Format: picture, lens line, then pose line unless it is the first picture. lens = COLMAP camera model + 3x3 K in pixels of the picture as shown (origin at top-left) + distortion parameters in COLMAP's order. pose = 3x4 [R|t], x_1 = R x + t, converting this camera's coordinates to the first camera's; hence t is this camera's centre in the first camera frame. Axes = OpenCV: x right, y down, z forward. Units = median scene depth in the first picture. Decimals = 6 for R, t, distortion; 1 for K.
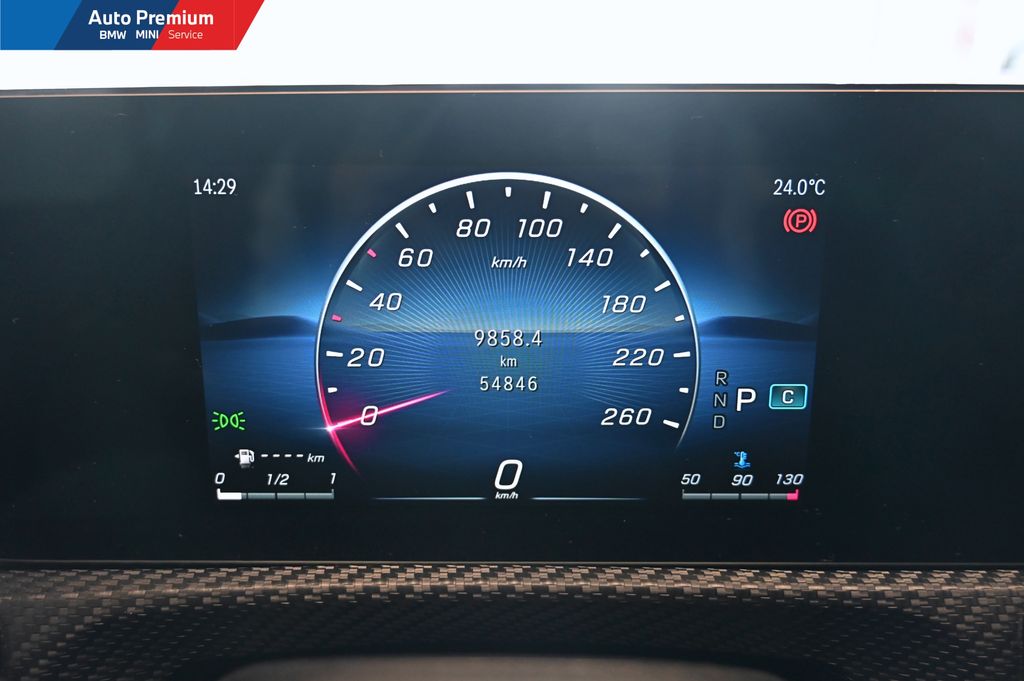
lens RADIAL K [[835.8, 0, 515.2], [0, 835.8, 338.8], [0, 0, 1]] dist [-0.015901, -0.002475]
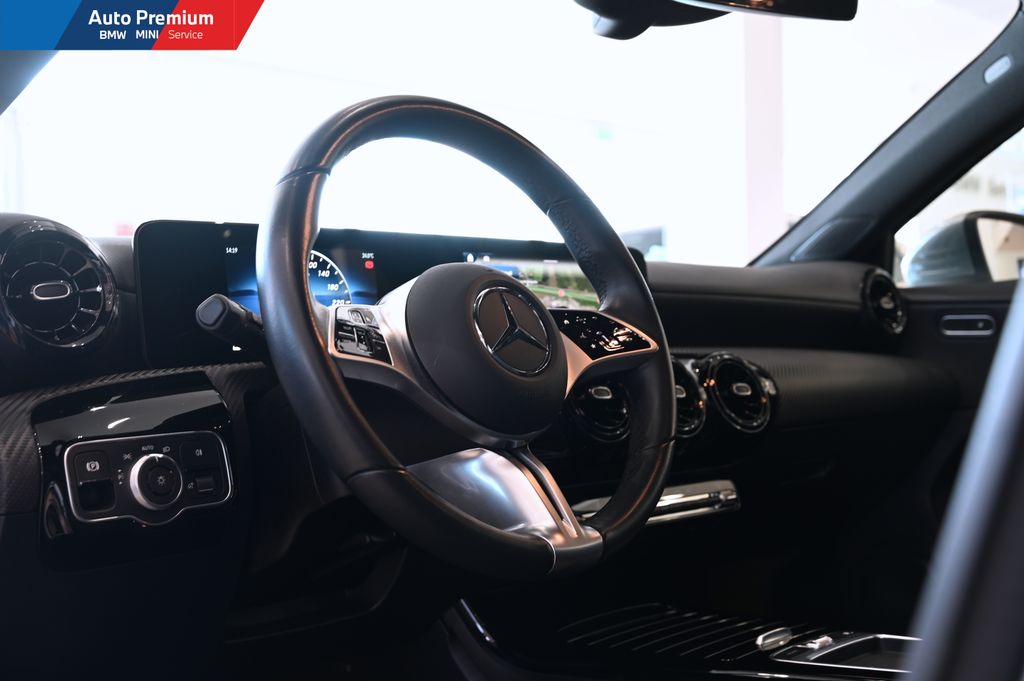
lens RADIAL K [[1280.9, 0, 510.0], [0, 1280.9, 343.9], [0, 0, 1]] dist [-0.022634, 0.000000]
pose [[0.699034, -0.018465, 0.714850, -3.152337], [0.235579, 0.949808, -0.205832, 1.445902], [-0.675170, 0.312287, 0.668298, -2.968294]]
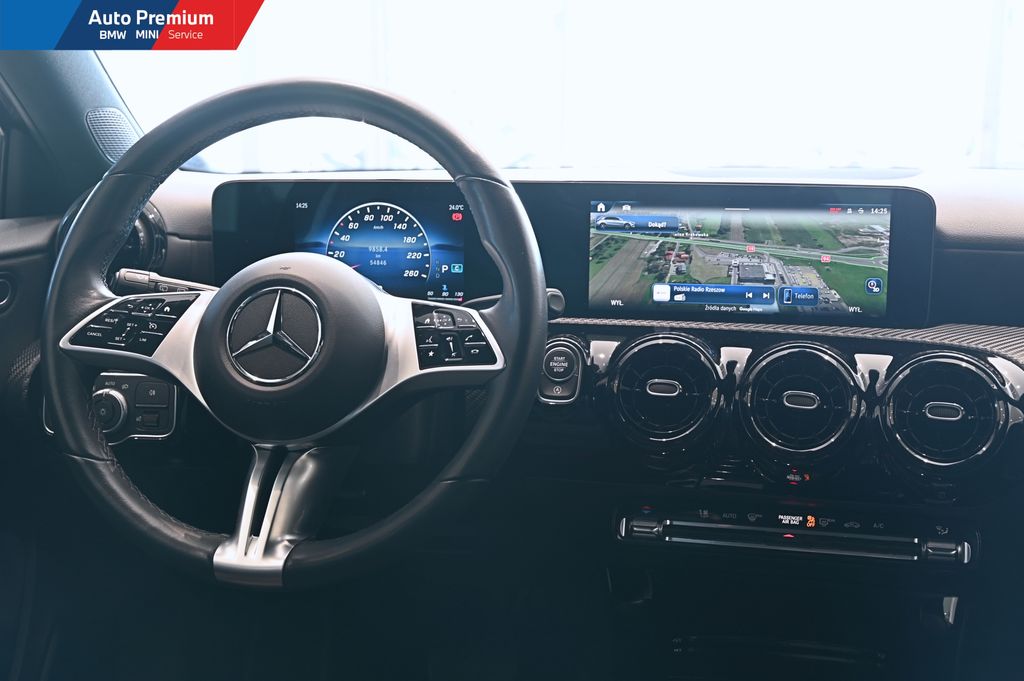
lens RADIAL K [[1237.5, 0, 506.9], [0, 1237.5, 341.6], [0, 0, 1]] dist [-0.008019, 0.000000]
pose [[0.980960, 0.032756, -0.191426, 1.539633], [-0.054793, 0.992310, -0.110987, 0.937685], [0.186319, 0.119363, 0.975212, -3.946944]]
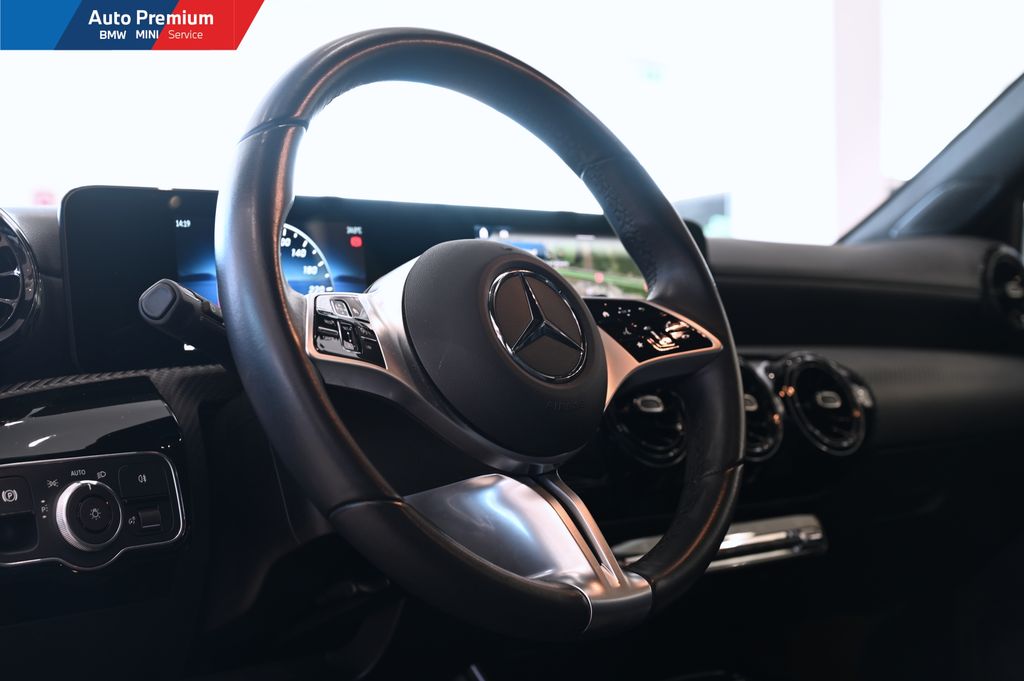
lens RADIAL K [[1640.5, 0, 512.2], [0, 1640.5, 339.1], [0, 0, 1]] dist [-0.010882, 0.000000]
pose [[0.707329, -0.016690, 0.706688, -3.202806], [0.232719, 0.949489, -0.210506, 1.457467], [-0.667479, 0.313356, 0.675485, -3.002435]]
